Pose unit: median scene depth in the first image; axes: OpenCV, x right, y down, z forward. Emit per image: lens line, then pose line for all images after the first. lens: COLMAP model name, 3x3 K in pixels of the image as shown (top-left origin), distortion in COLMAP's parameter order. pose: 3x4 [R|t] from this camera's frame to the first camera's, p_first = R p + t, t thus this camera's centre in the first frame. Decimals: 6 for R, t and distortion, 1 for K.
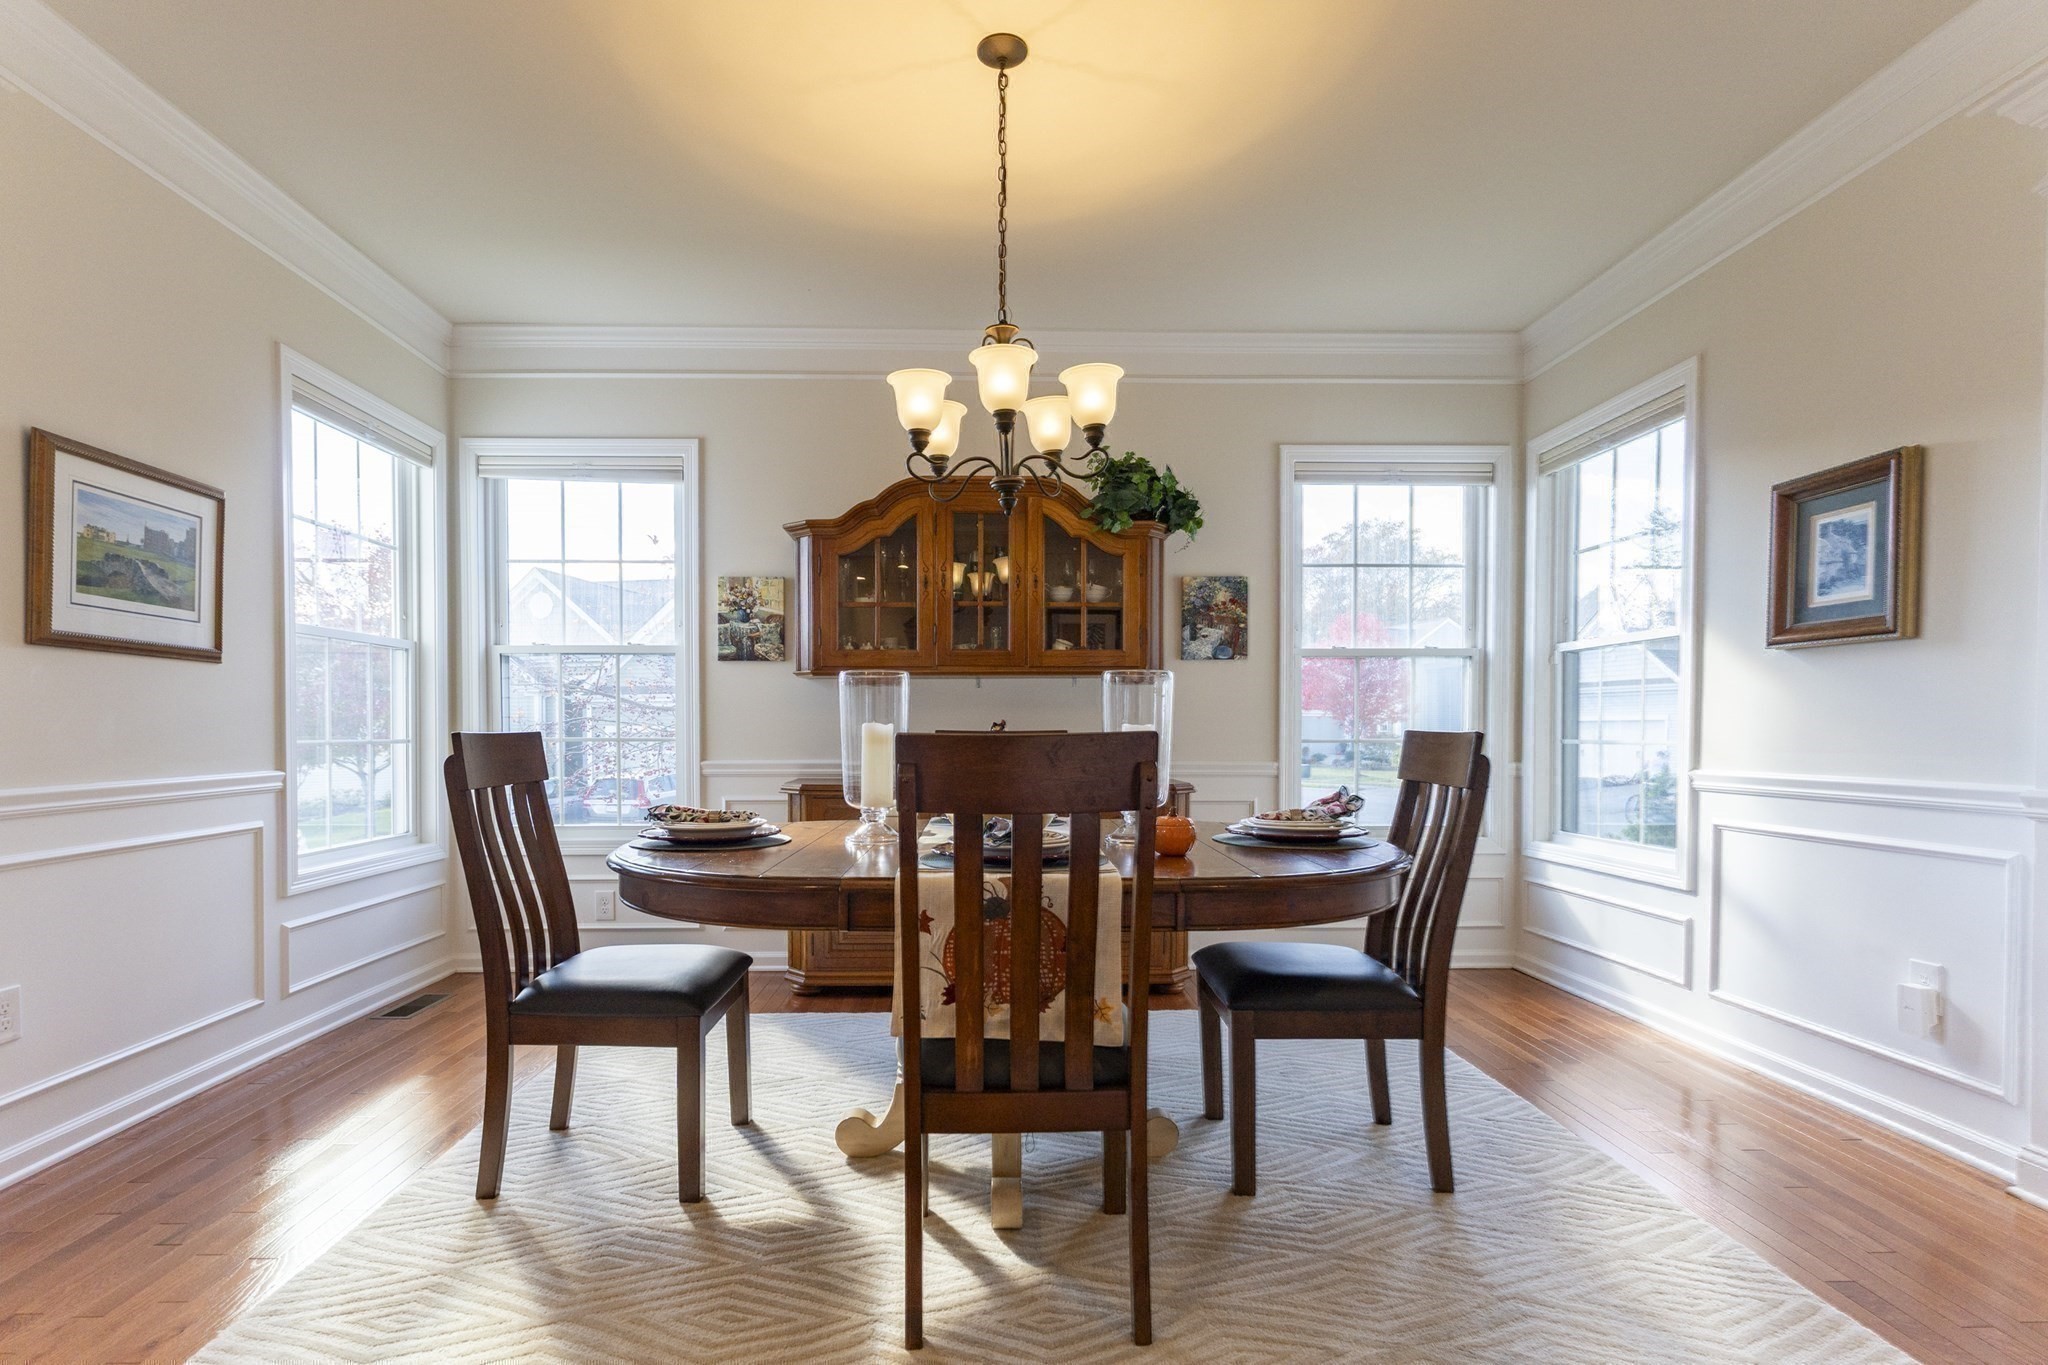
lens RADIAL K [[999.3, 0, 976.7], [0, 999.3, 749.1], [0, 0, 1]] dist [0.001241, -0.001862]
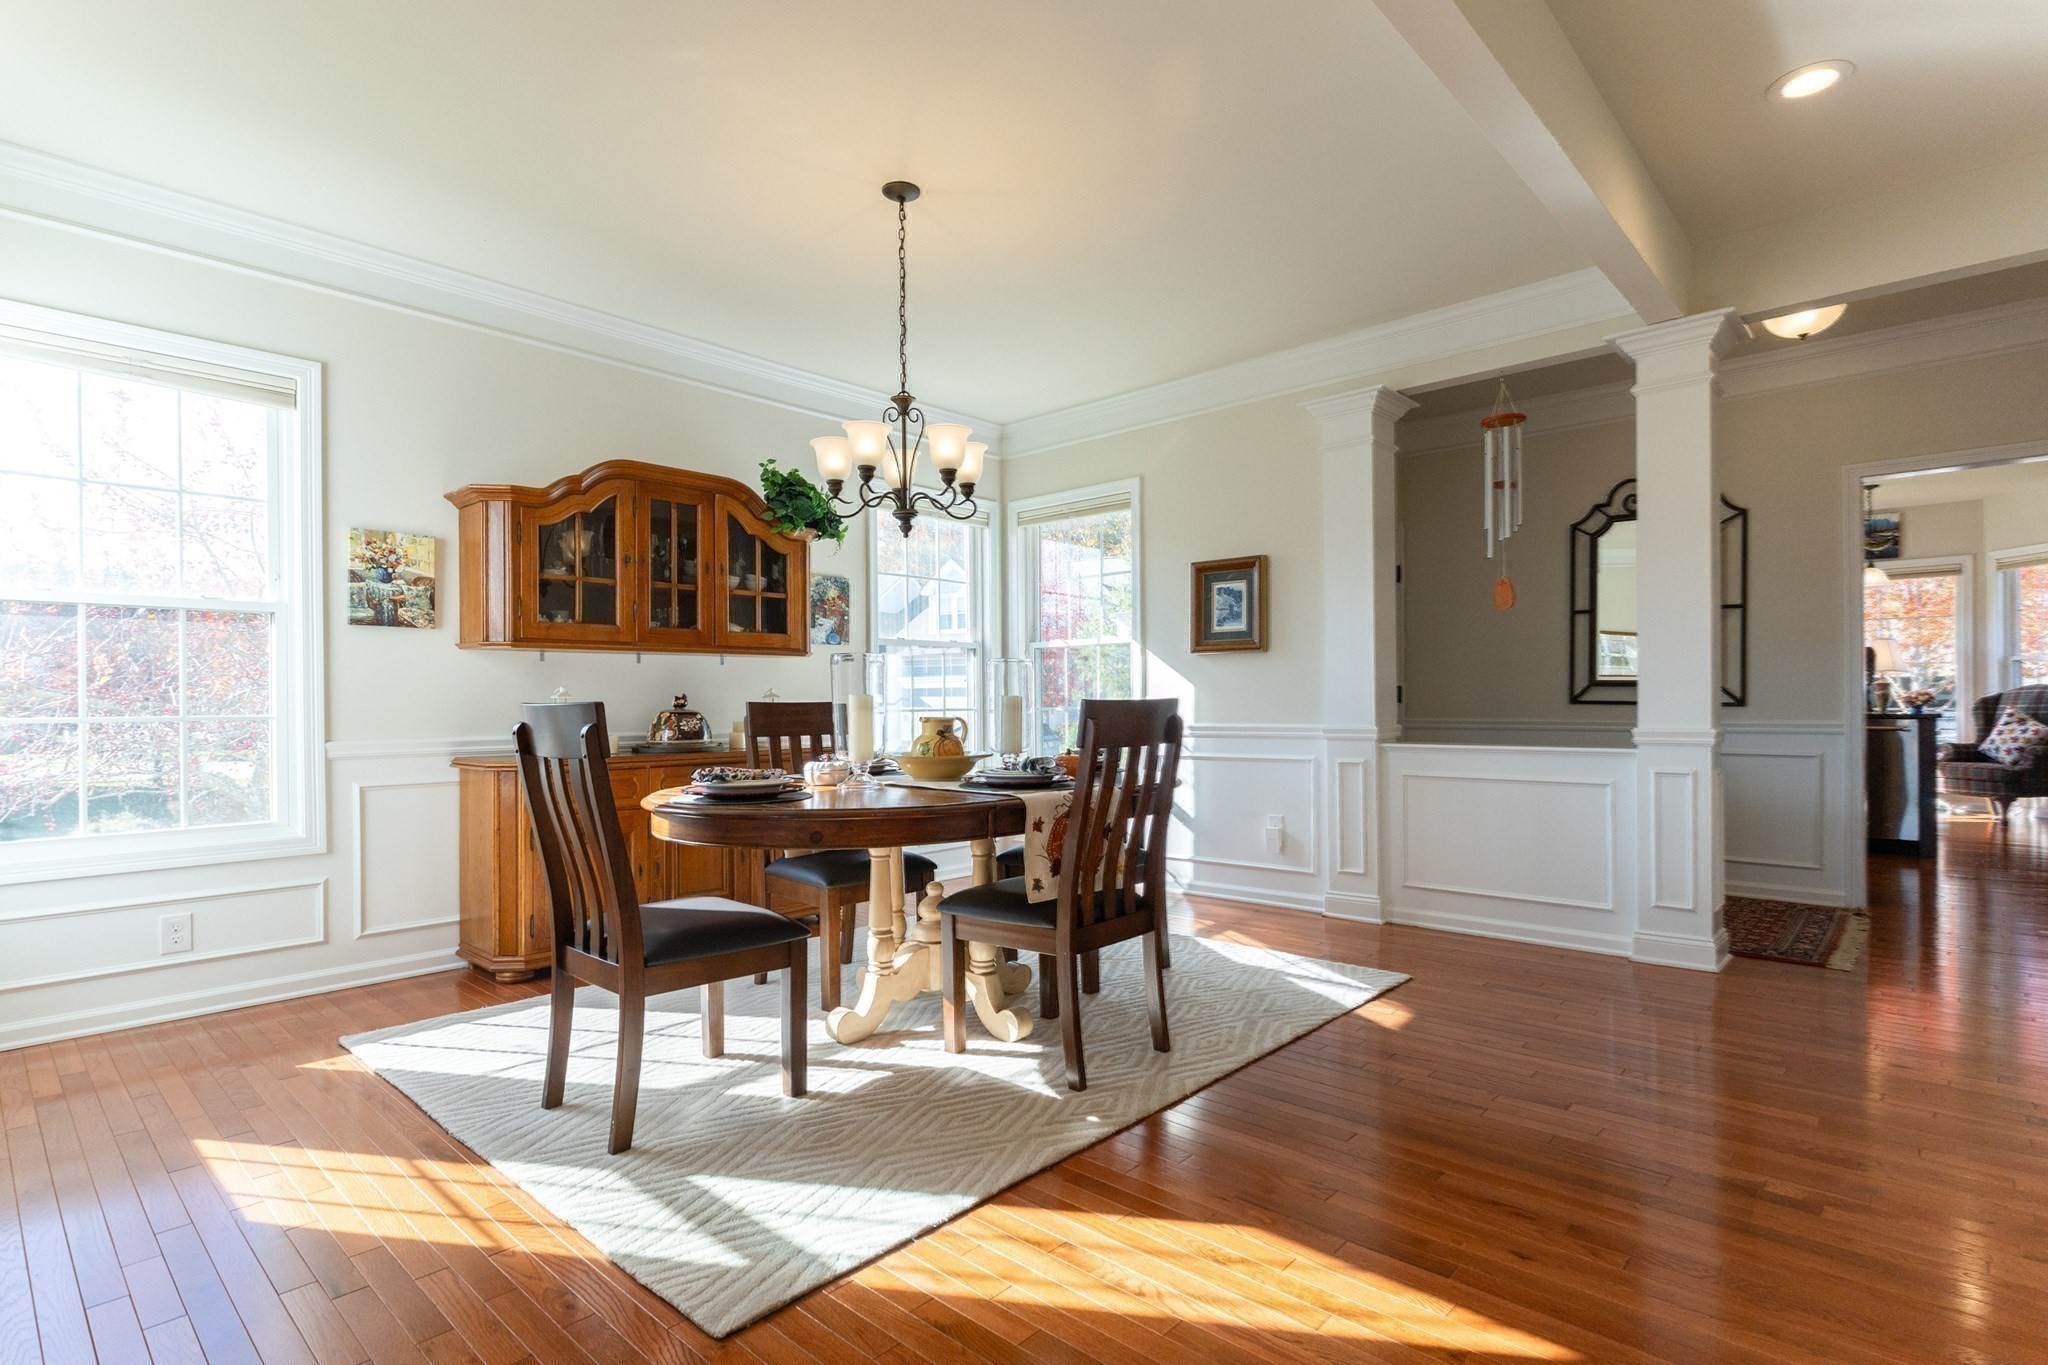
lens RADIAL K [[999.3, 0, 1039.1], [0, 999.3, 698.0], [0, 0, 1]] dist [0.001241, -0.001862]
pose [[0.691732, -0.000946, 0.722154, -0.470228], [0.022623, 0.999537, -0.020360, 0.005579], [-0.721800, 0.030421, 0.691433, -0.021381]]
